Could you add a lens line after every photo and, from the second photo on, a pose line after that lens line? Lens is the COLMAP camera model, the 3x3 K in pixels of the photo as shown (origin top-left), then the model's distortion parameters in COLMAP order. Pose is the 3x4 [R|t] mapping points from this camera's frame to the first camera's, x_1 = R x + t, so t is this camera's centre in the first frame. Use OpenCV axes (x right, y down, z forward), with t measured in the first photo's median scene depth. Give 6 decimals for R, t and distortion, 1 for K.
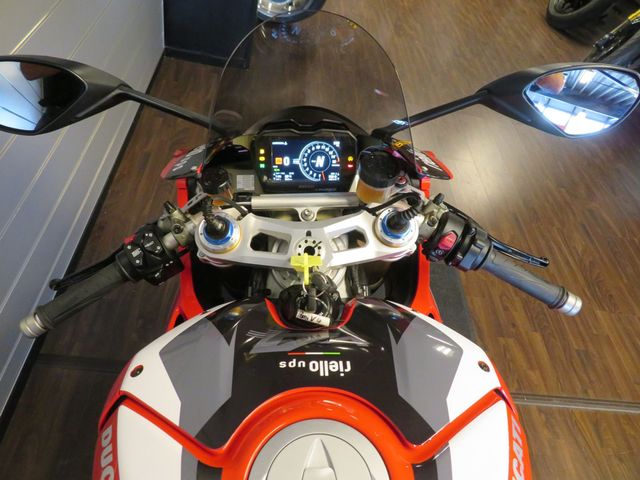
lens RADIAL K [[466.5, 0, 320.4], [0, 466.5, 242.0], [0, 0, 1]] dist [-0.005332, 0.000213]
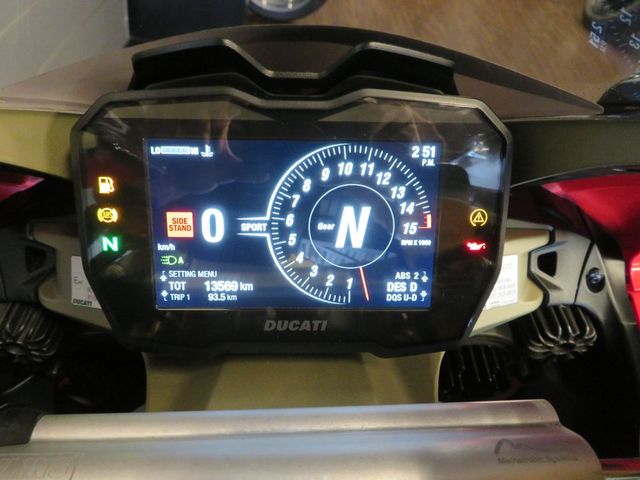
lens RADIAL K [[466.5, 0, 320.4], [0, 466.5, 242.0], [0, 0, 1]] dist [-0.005332, 0.000213]
pose [[0.999940, 0.007454, -0.008031, -0.015342], [-0.007732, 0.999352, -0.035152, -0.156493], [0.007764, 0.035212, 0.999350, 0.759313]]
